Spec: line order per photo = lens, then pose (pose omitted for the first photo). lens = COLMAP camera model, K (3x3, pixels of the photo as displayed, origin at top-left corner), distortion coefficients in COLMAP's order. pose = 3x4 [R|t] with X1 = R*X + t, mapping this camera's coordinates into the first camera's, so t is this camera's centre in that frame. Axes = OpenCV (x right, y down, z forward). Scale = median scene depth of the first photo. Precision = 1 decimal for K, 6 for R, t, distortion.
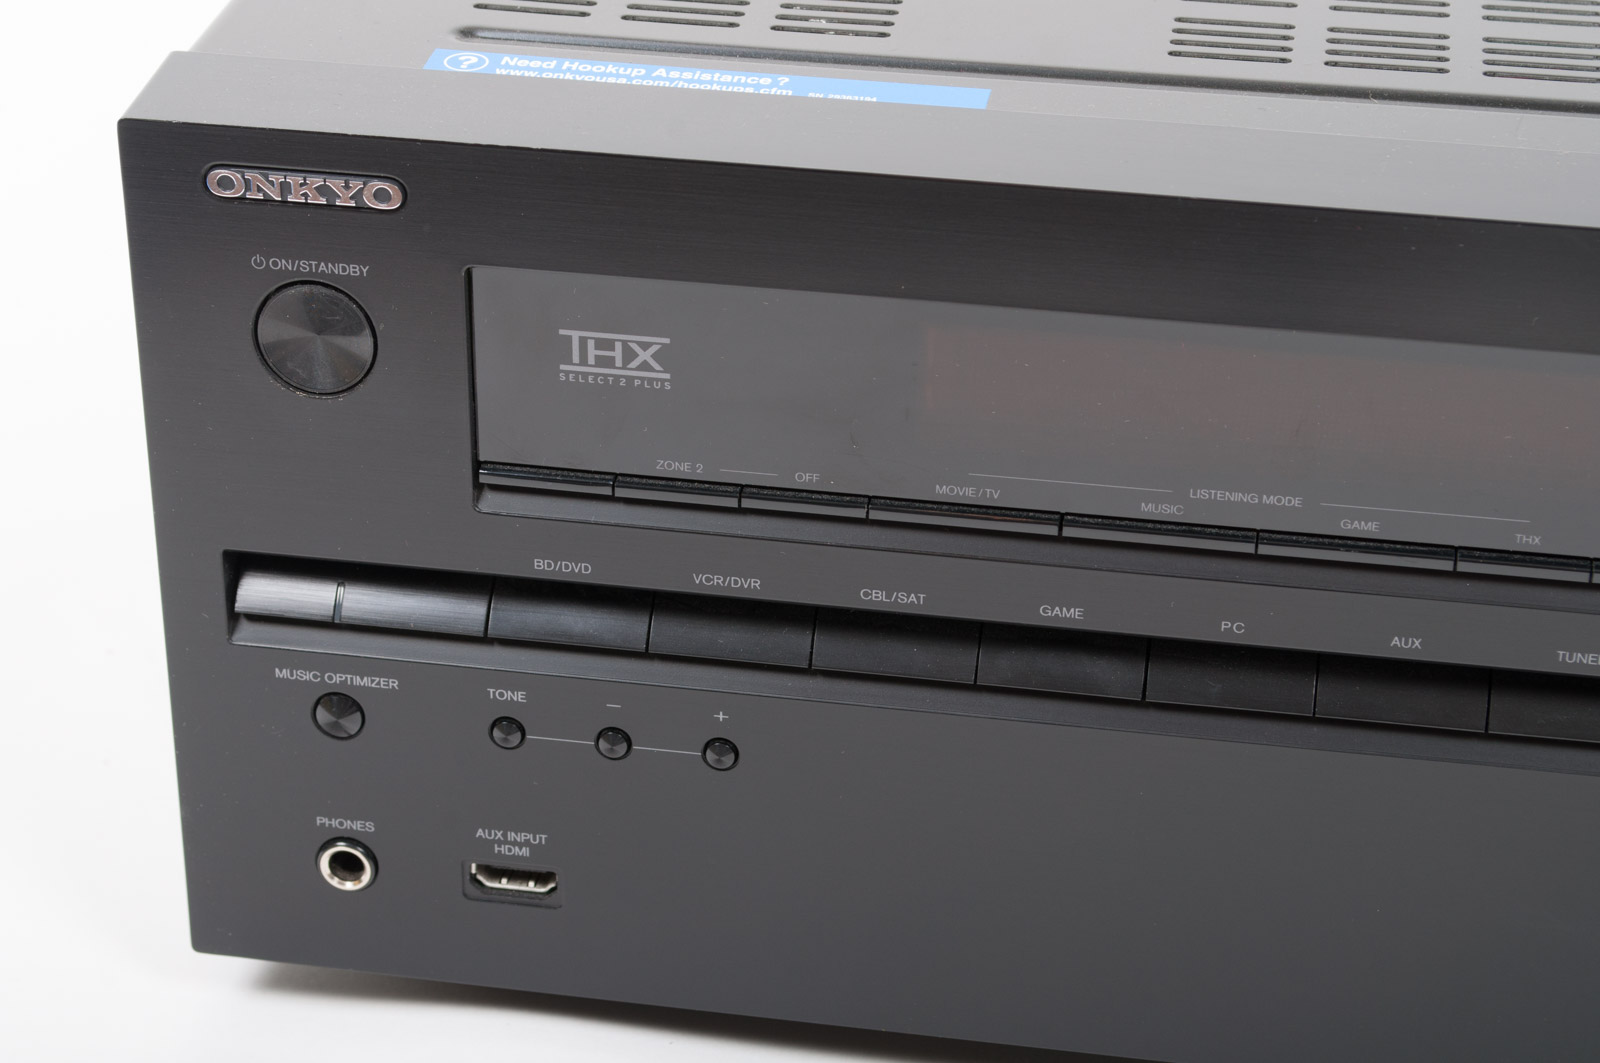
lens RADIAL K [[3339.1, 0, 798.8], [0, 3339.1, 556.0], [0, 0, 1]] dist [0.041099, 0.000000]
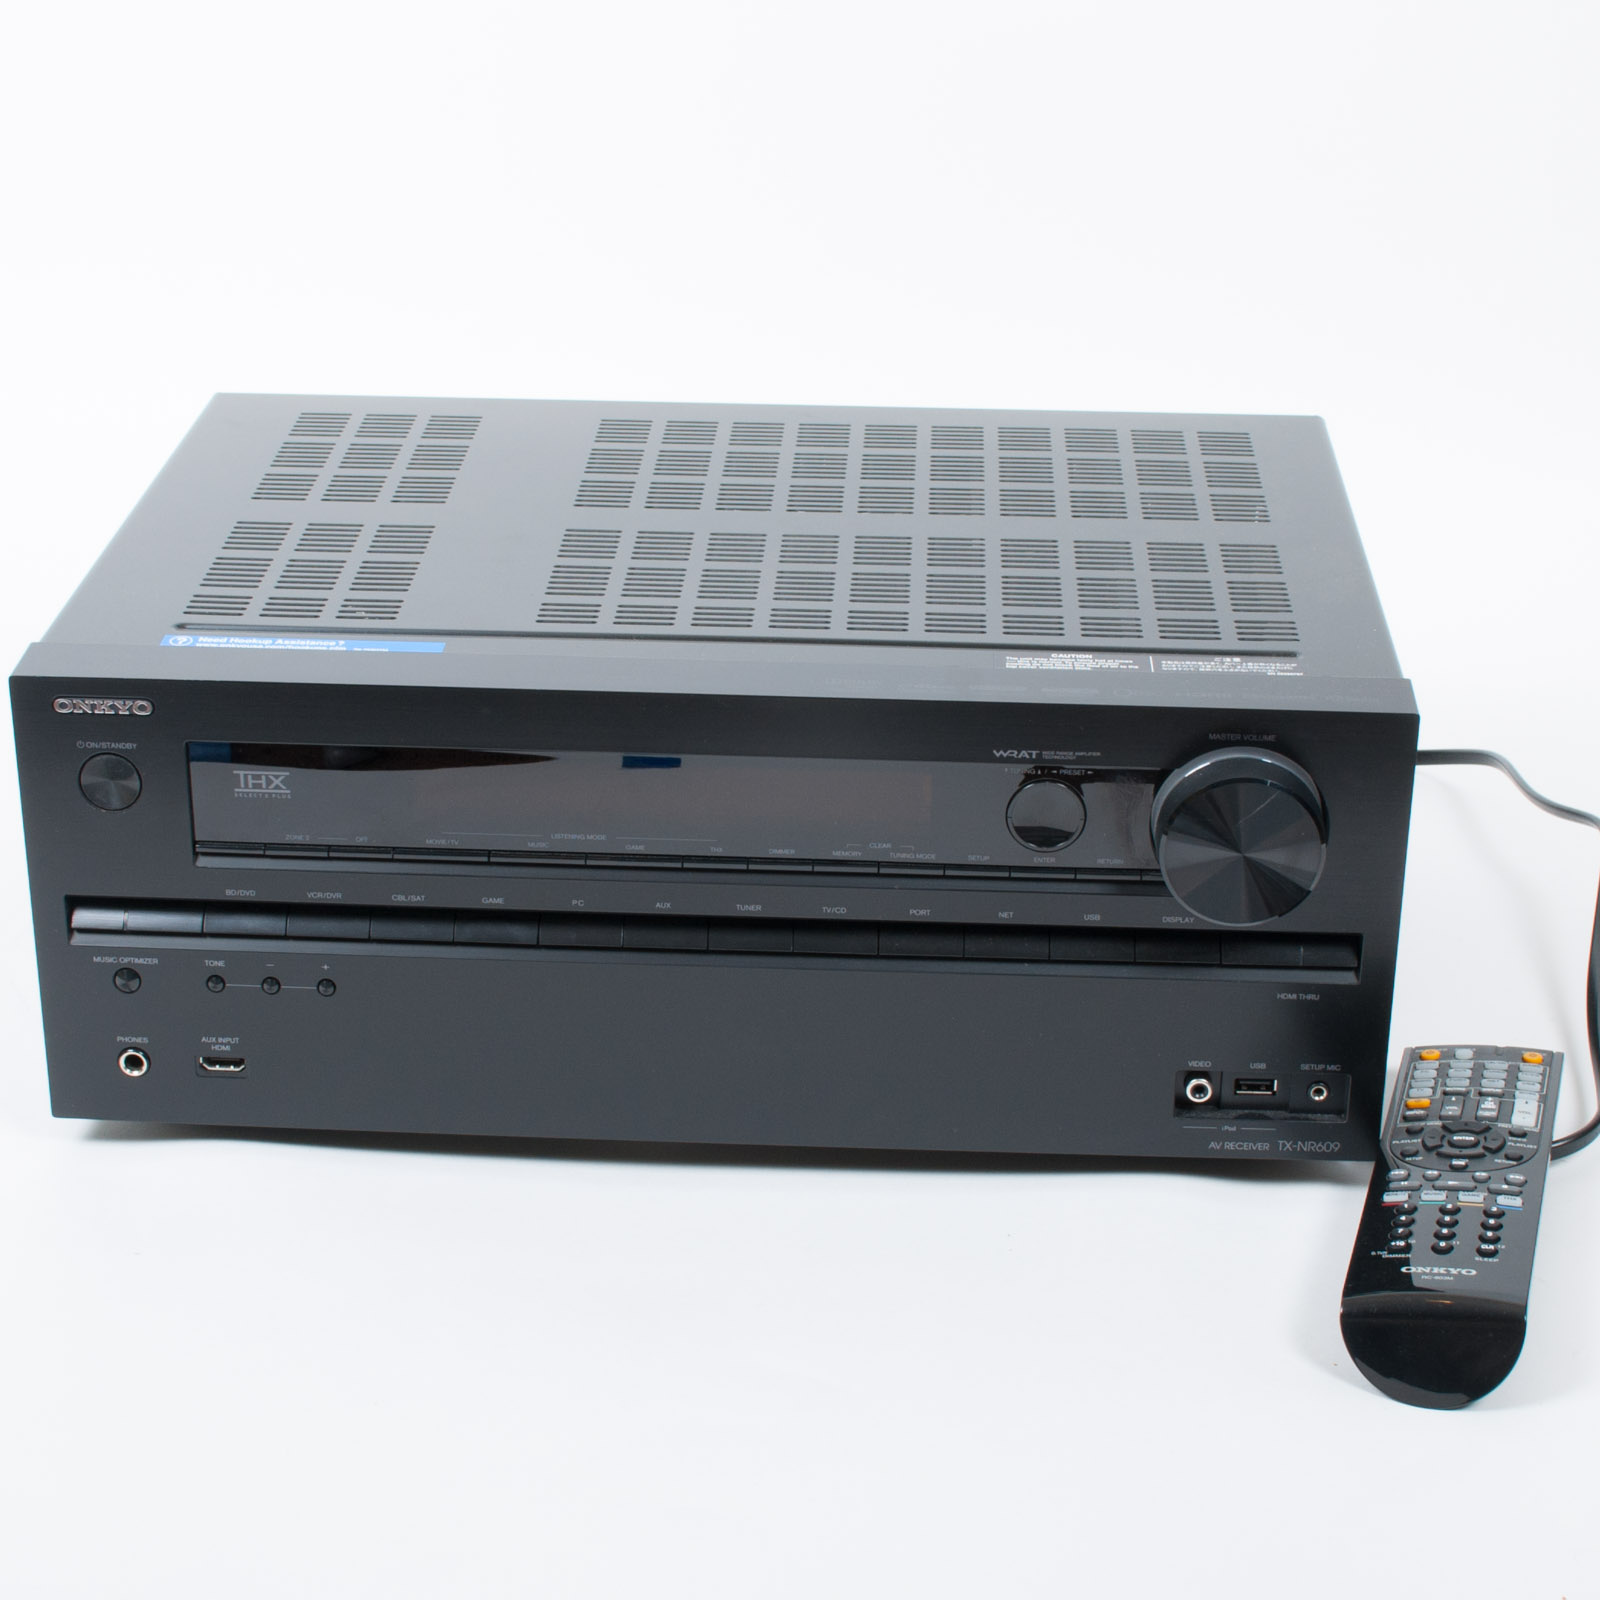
lens RADIAL K [[3189.5, 0, 794.7], [0, 3189.5, 791.1], [0, 0, 1]] dist [-0.057982, 0.000000]
pose [[0.994154, -0.047975, 0.096727, 0.076079], [0.056306, 0.994761, -0.085328, 0.123371], [-0.092126, 0.090276, 0.991647, -0.903643]]
